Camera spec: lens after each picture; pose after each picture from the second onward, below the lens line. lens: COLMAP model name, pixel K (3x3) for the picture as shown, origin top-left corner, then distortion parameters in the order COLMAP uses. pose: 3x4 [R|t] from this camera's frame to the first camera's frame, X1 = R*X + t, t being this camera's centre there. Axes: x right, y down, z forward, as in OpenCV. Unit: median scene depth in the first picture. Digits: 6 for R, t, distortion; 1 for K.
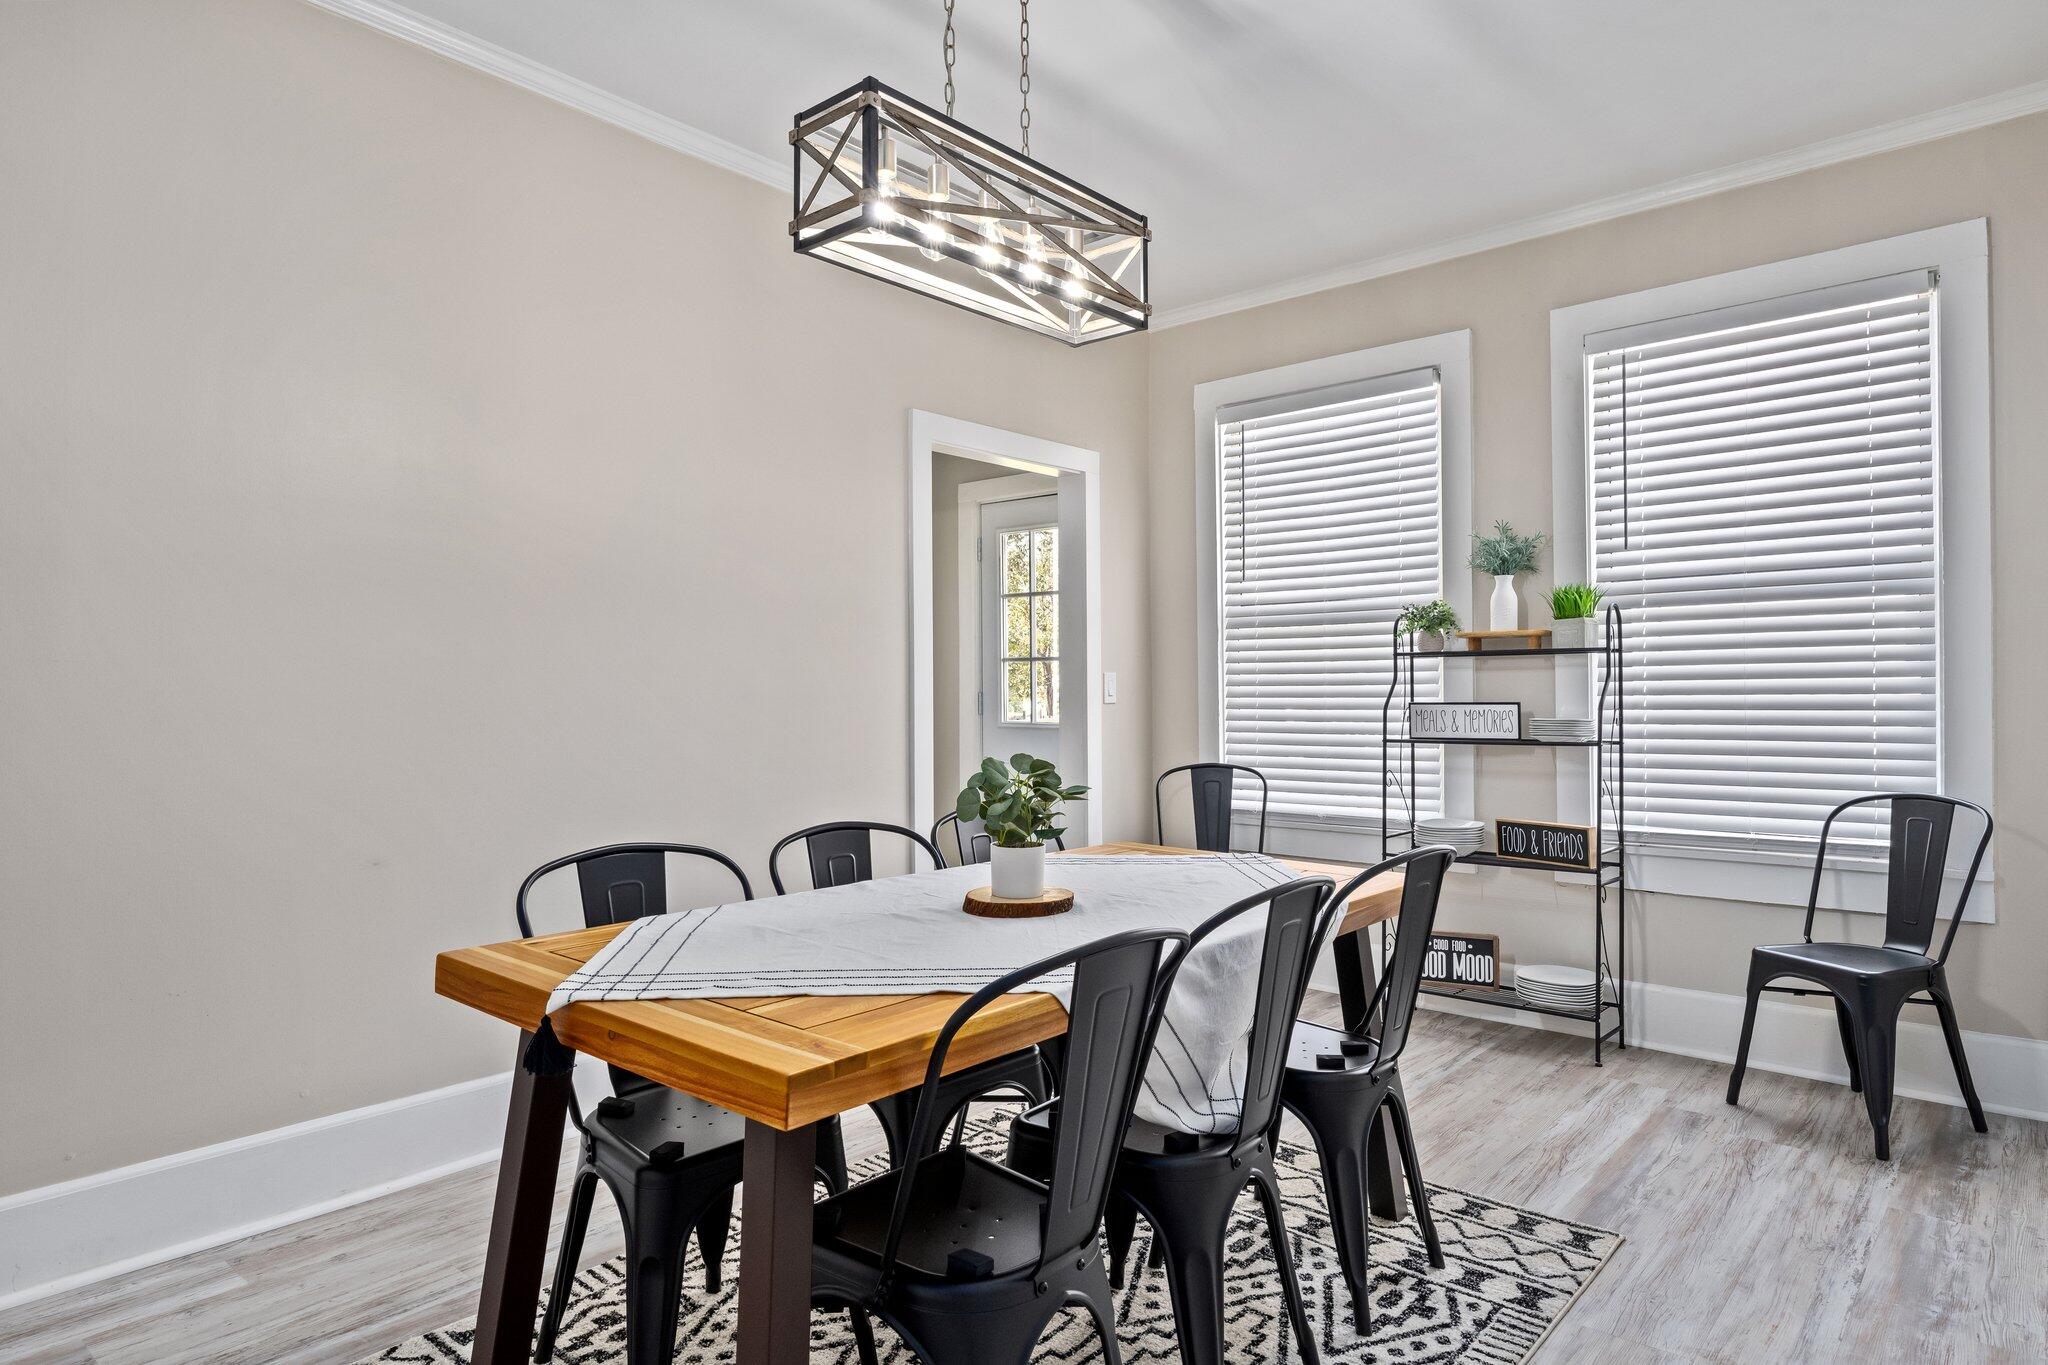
lens RADIAL K [[1198.9, 0, 1027.8], [0, 1198.9, 671.4], [0, 0, 1]] dist [0.001977, 0.001659]
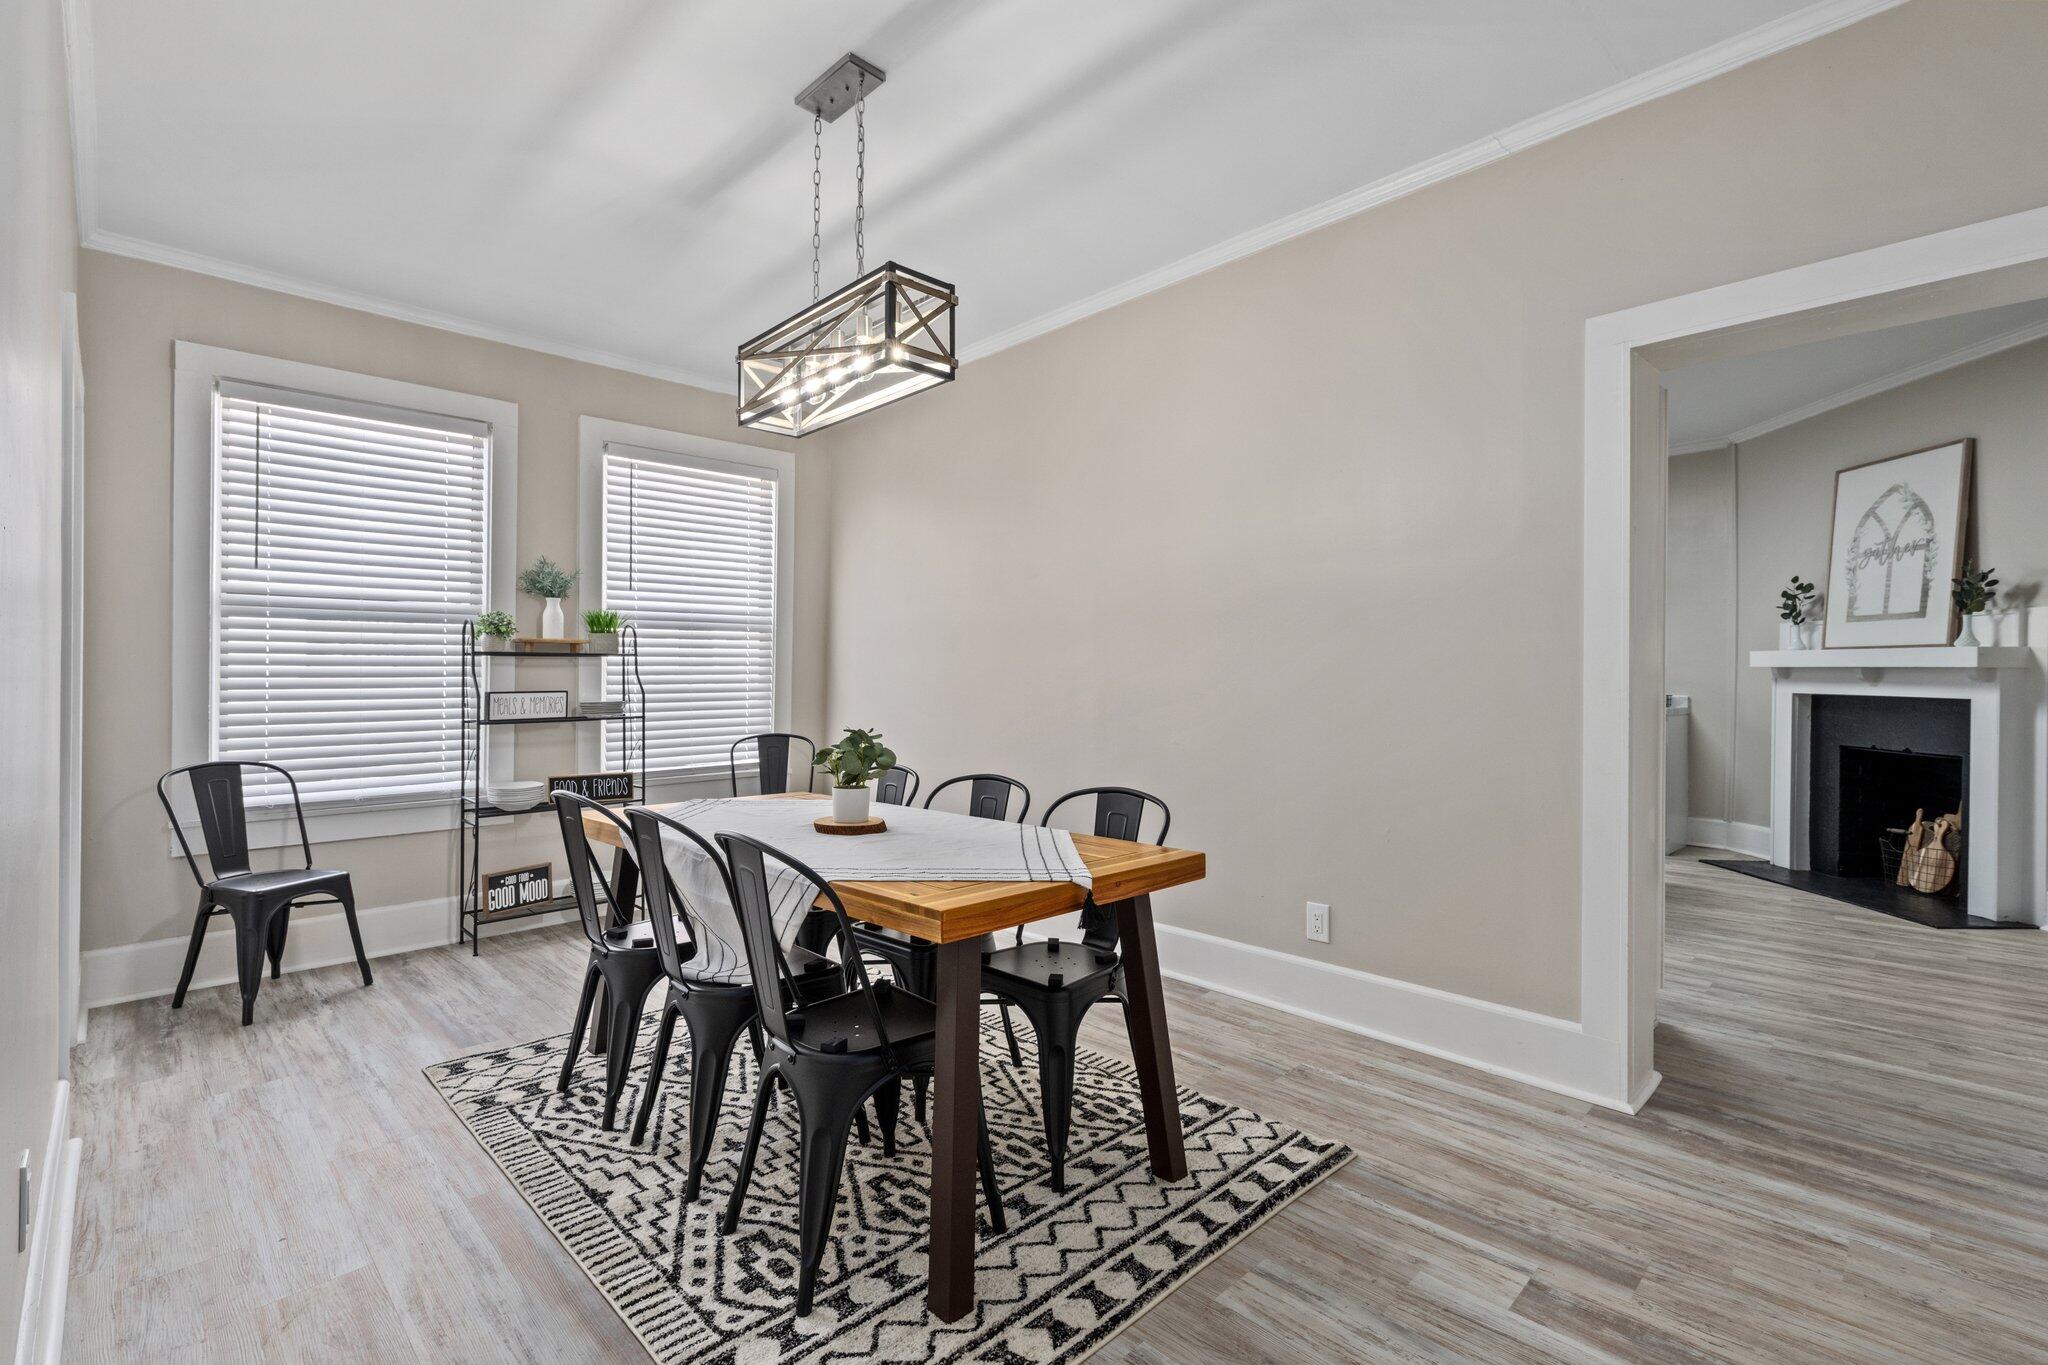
lens RADIAL K [[936.1, 0, 1024.0], [0, 936.1, 682.5], [0, 0, 1]] dist [0.000178, 0.000014]
pose [[0.076462, -0.004987, 0.997060, -0.617962], [-0.016533, 0.999844, 0.006269, 0.000770], [-0.996935, -0.016964, 0.076368, 0.381431]]
